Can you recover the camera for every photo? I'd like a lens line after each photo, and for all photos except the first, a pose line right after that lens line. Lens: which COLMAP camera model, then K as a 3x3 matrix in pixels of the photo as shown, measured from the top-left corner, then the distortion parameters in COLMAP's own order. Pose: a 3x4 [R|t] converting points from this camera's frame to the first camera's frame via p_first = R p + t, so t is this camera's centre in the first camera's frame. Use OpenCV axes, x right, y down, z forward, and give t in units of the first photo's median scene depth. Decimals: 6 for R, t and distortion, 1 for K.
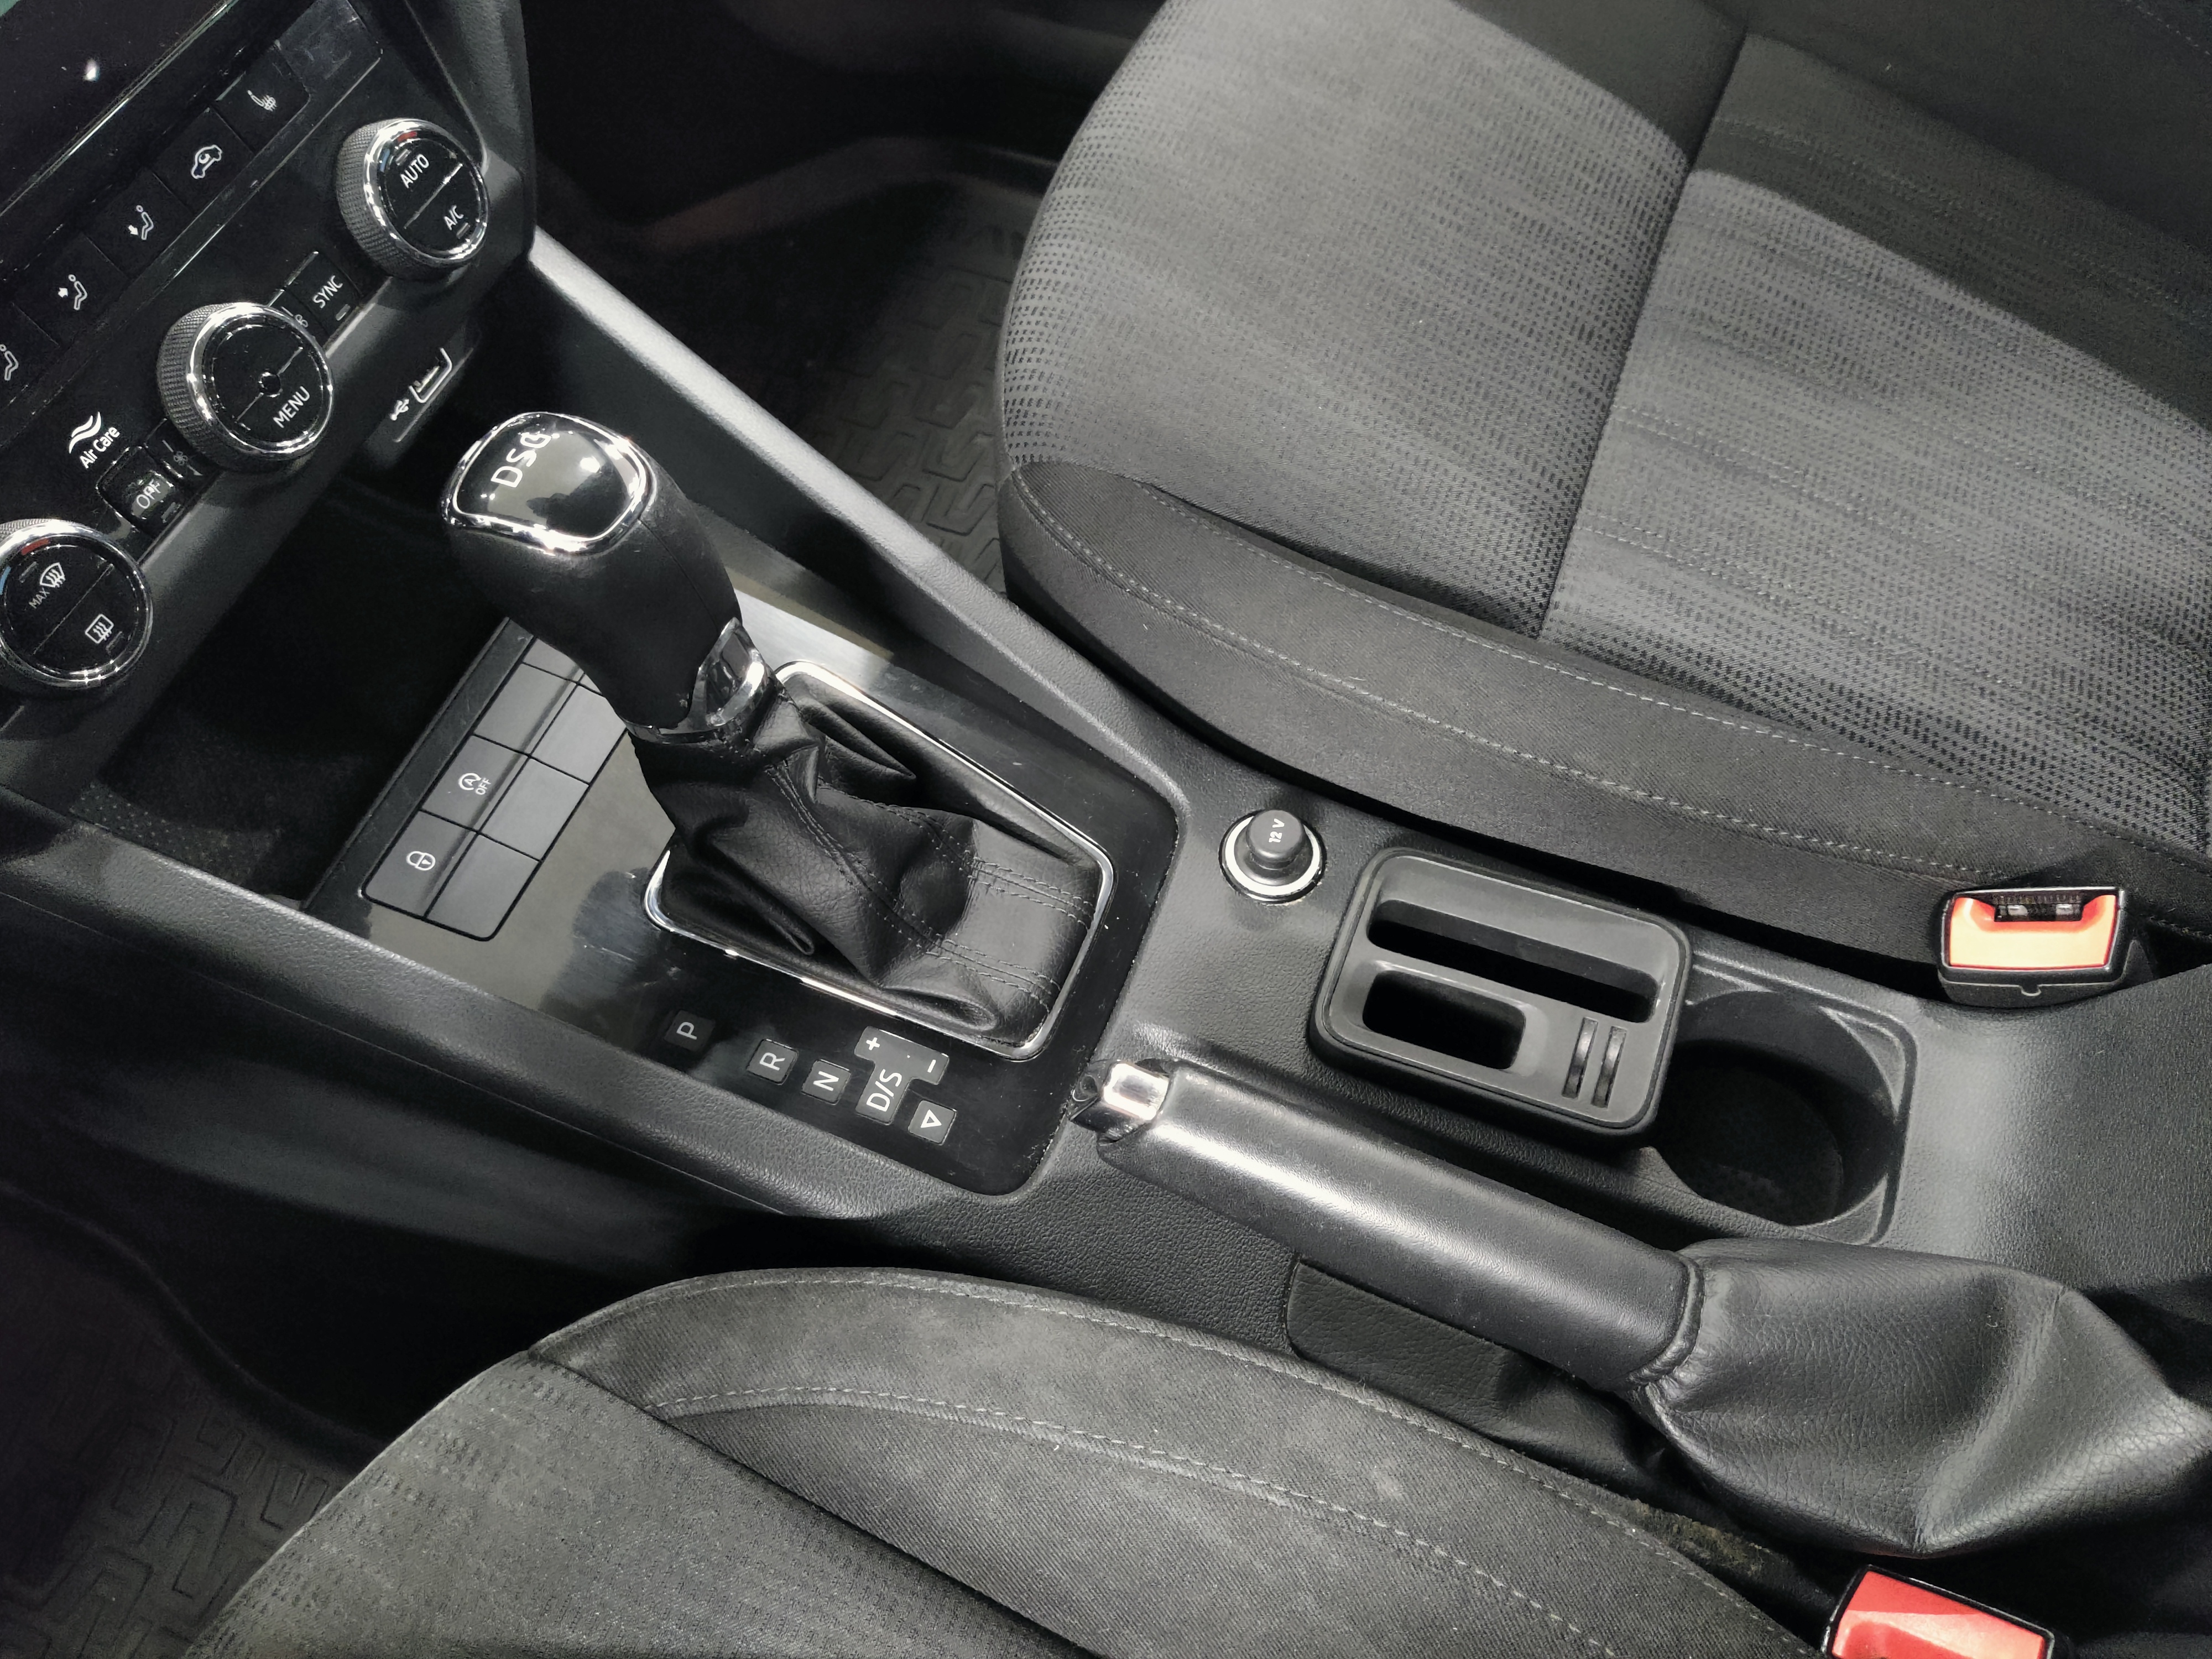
lens RADIAL K [[1665.4, 0, 1120.6], [0, 1665.4, 848.9], [0, 0, 1]] dist [0.010210, -0.041873]
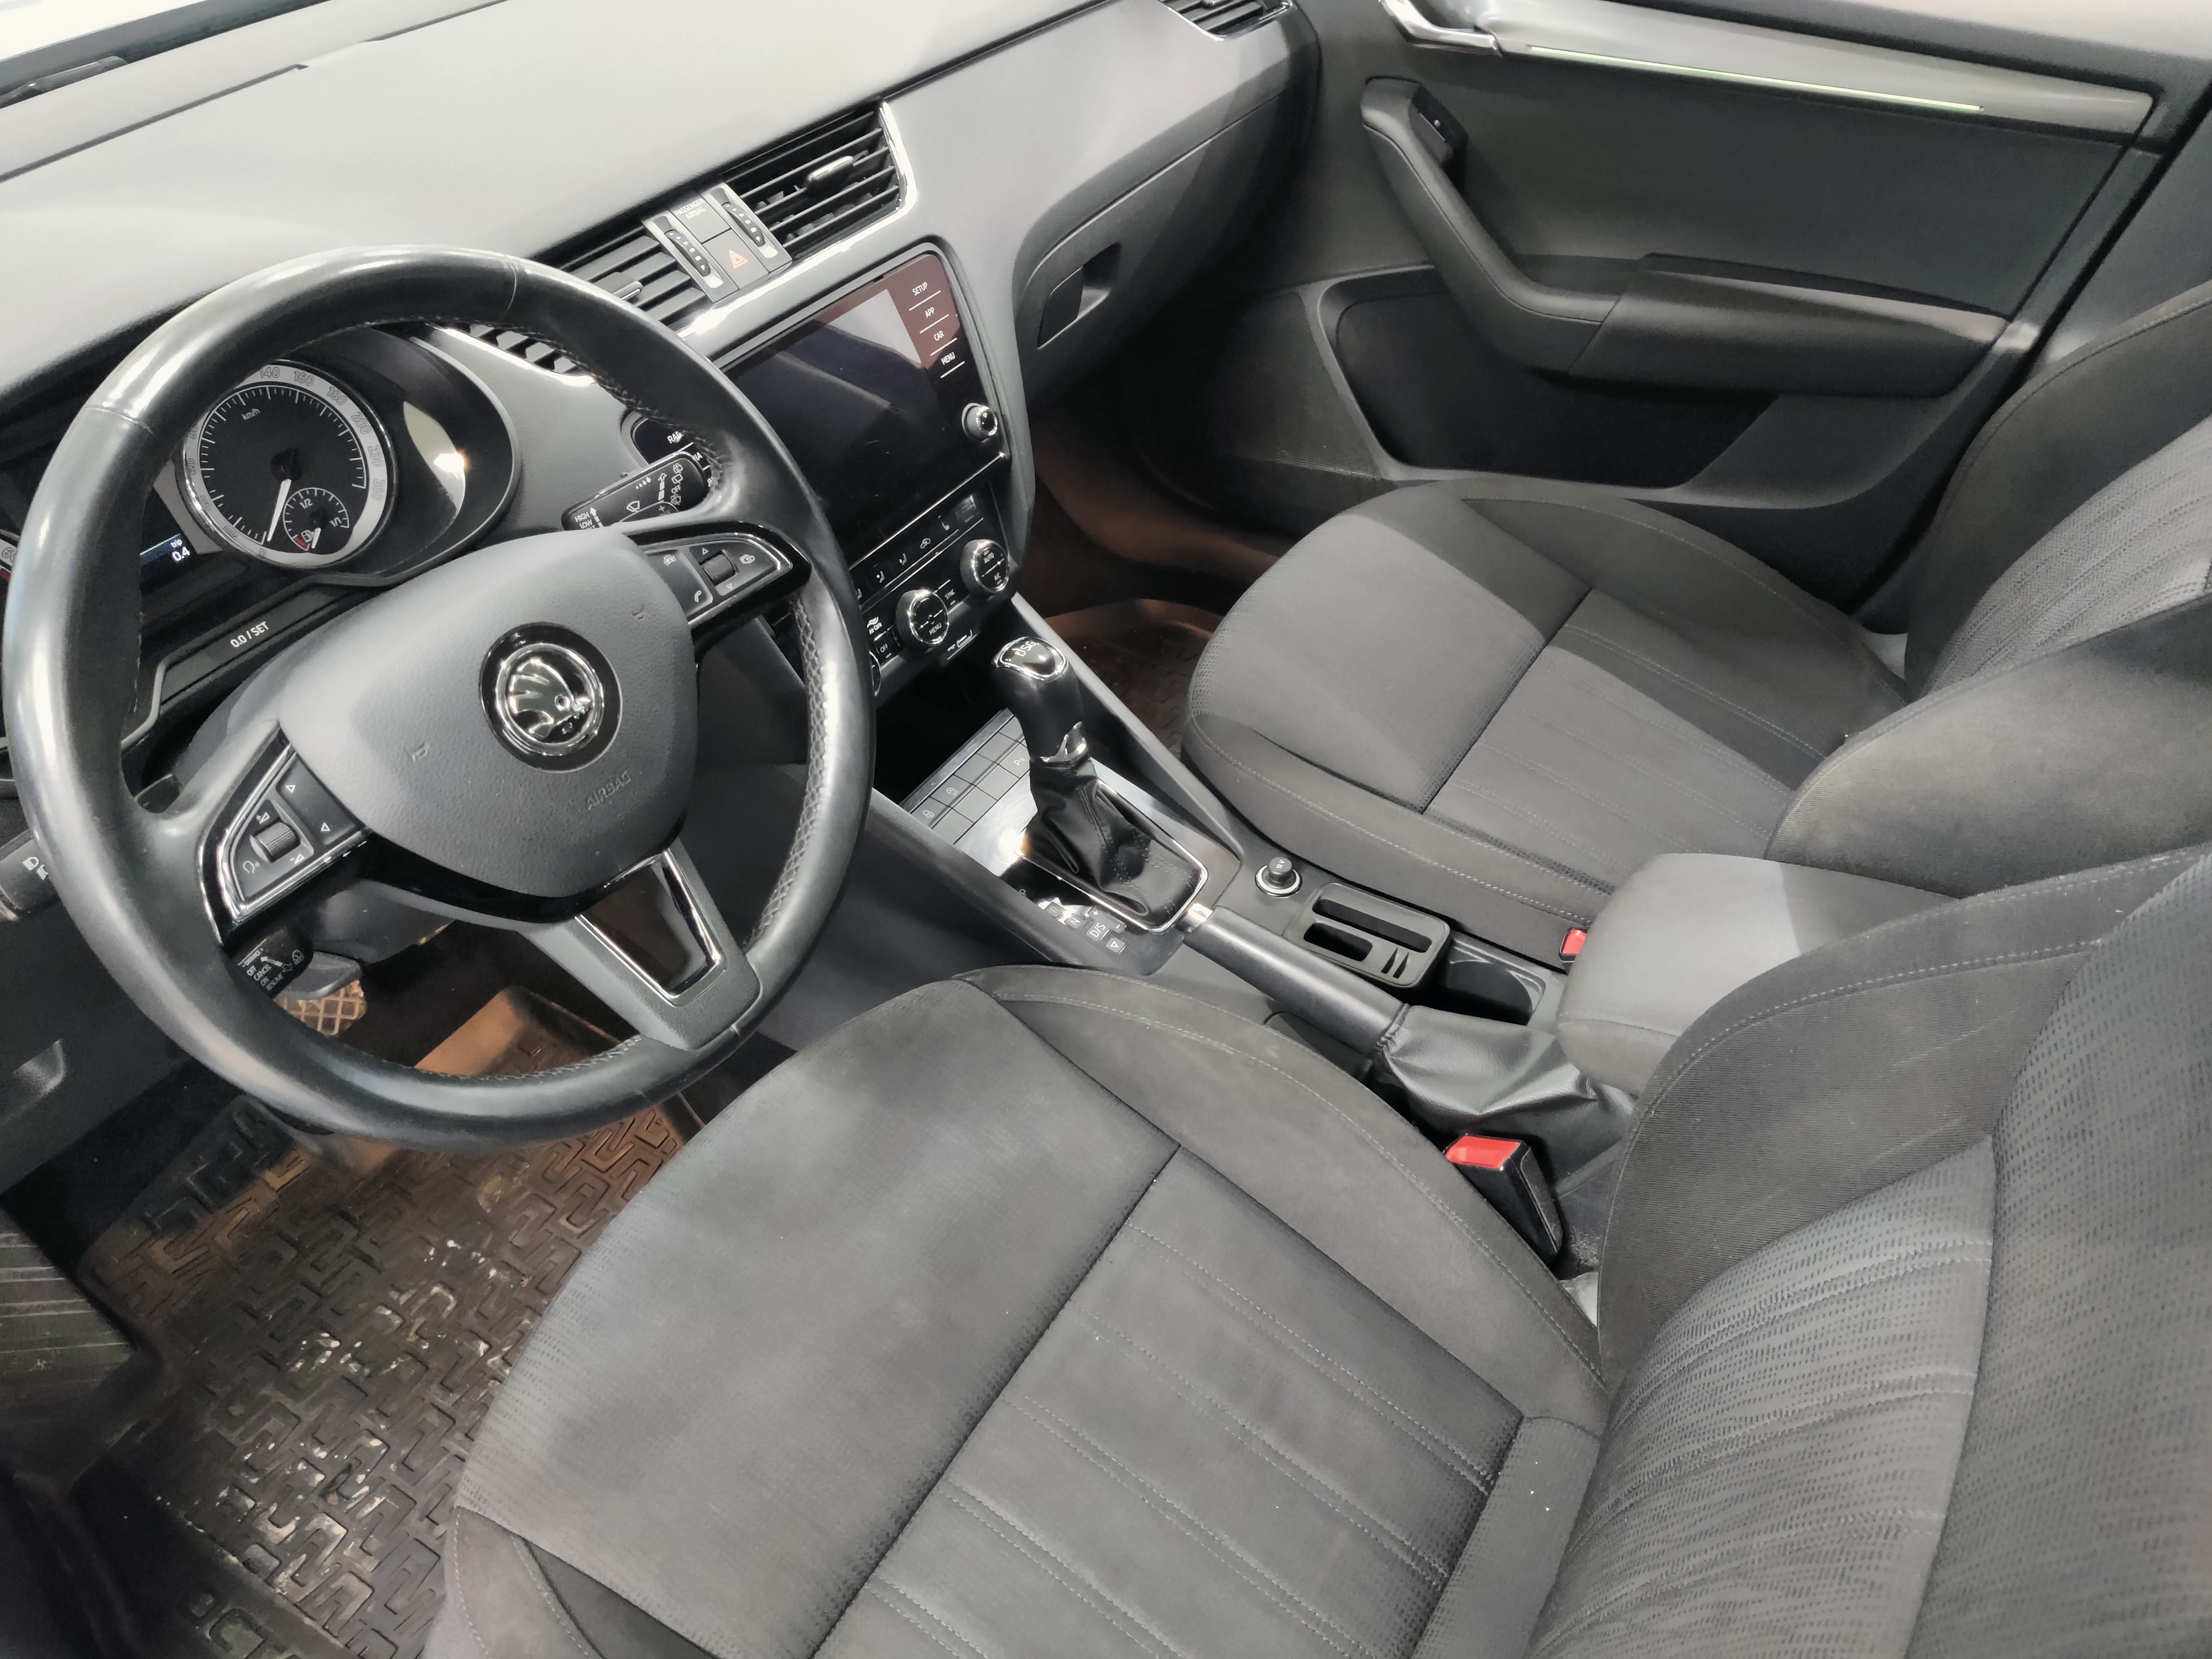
lens RADIAL K [[1665.4, 0, 1118.2], [0, 1665.4, 827.6], [0, 0, 1]] dist [0.010210, -0.041873]
pose [[0.982555, 0.138449, -0.124164, 0.174143], [-0.169505, 0.941381, -0.291669, 0.747209], [0.076504, 0.307627, 0.948426, -1.394819]]
